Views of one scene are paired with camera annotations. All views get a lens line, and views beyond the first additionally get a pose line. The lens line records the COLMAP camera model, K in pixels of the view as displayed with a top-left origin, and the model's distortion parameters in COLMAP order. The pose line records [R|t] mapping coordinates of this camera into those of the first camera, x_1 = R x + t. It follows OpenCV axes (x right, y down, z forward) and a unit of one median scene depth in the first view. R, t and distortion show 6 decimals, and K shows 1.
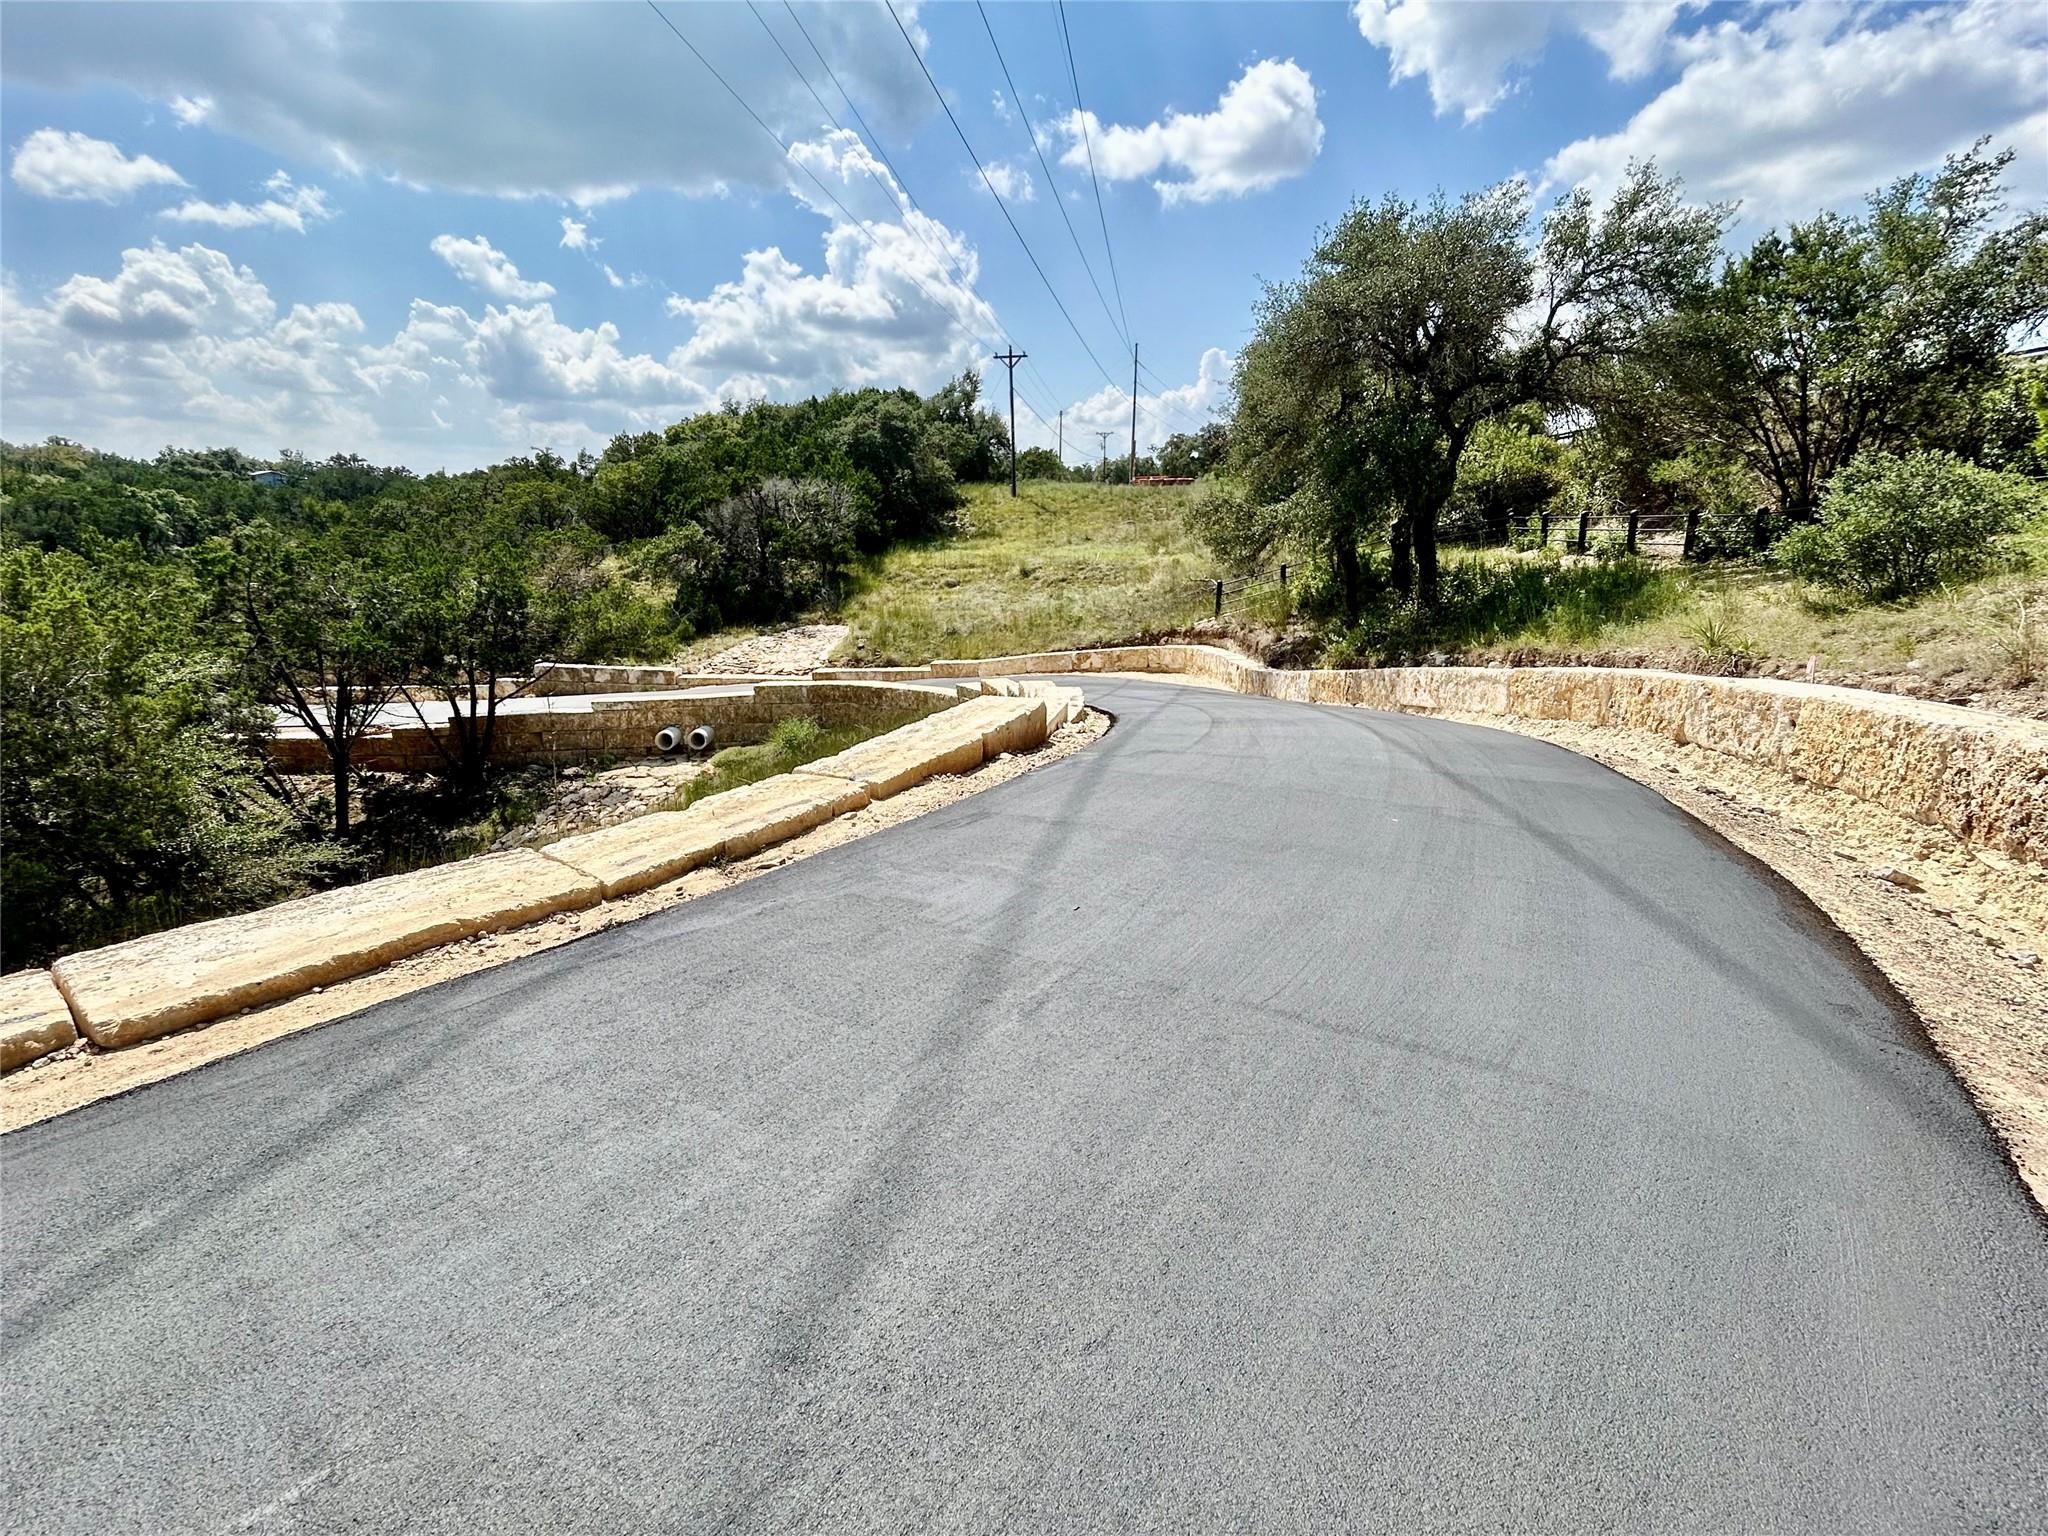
lens RADIAL K [[897.6, 0, 1019.6], [0, 897.6, 772.6], [0, 0, 1]] dist [0.001179, 0.000082]
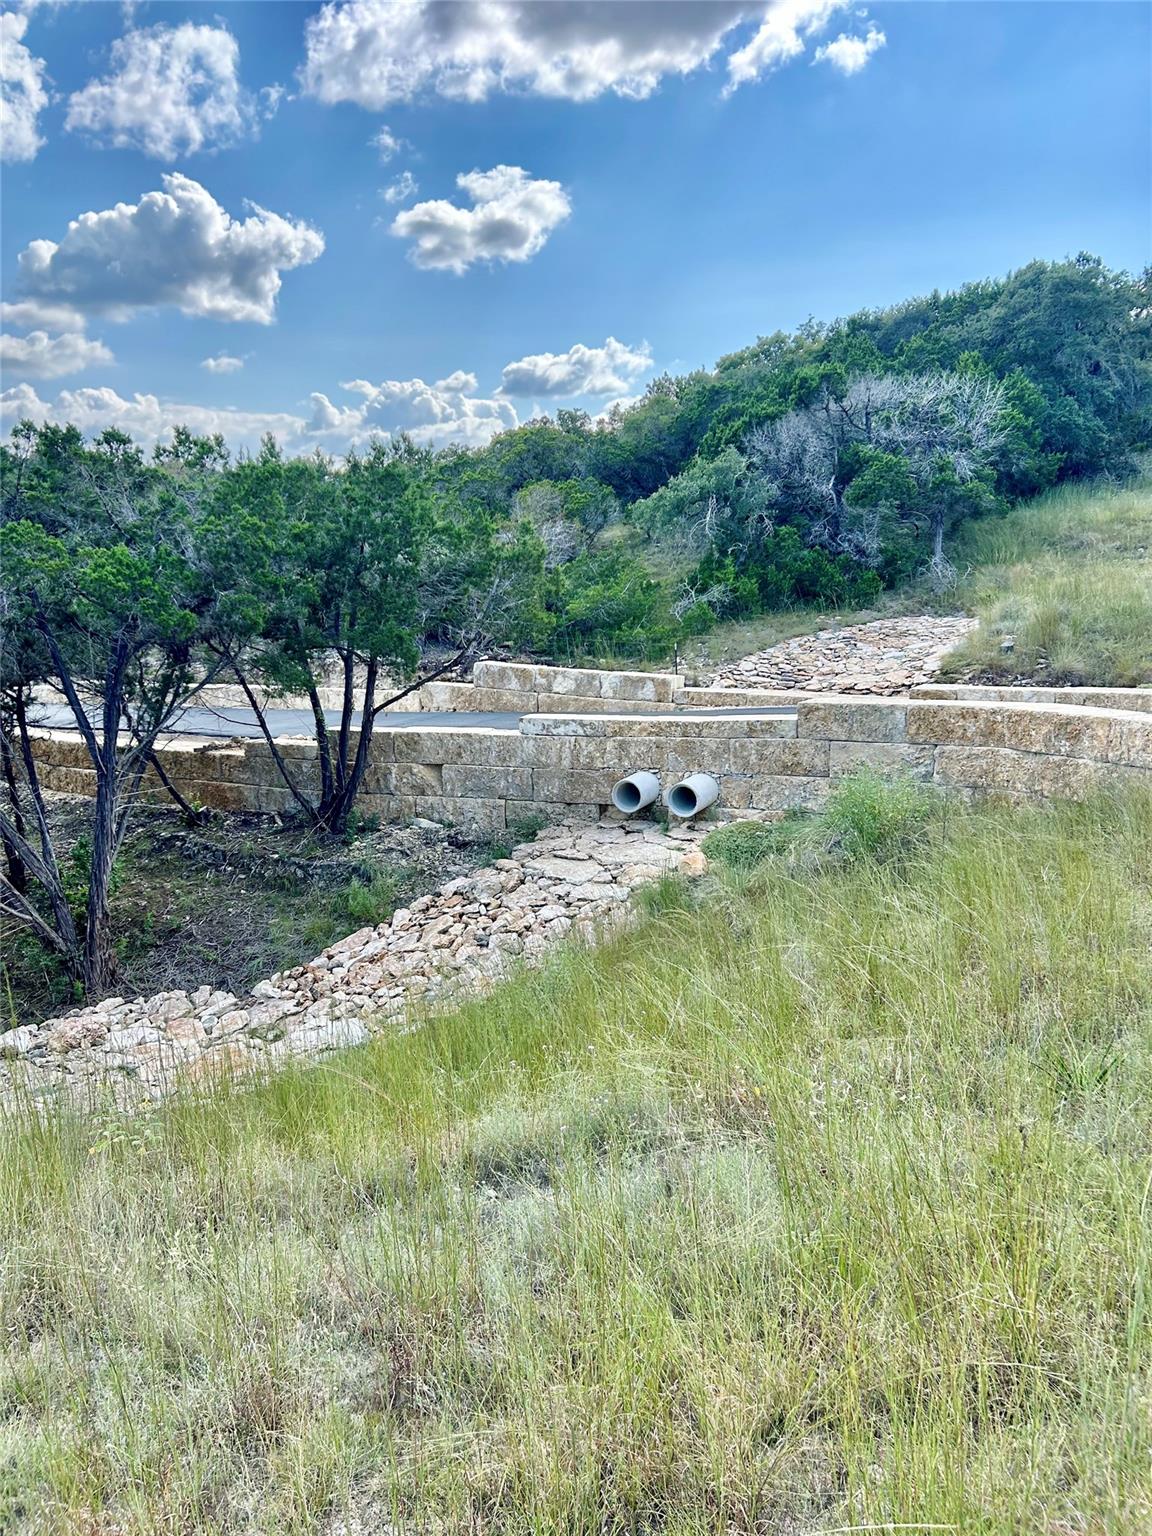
lens RADIAL K [[1143.6, 0, 572.9], [0, 1143.6, 764.3], [0, 0, 1]] dist [0.082472, -0.000006]
pose [[0.882170, 0.065174, -0.466400, -0.079462], [-0.098845, 0.993941, -0.048069, -0.013126], [0.460441, 0.088507, 0.883267, 0.284210]]
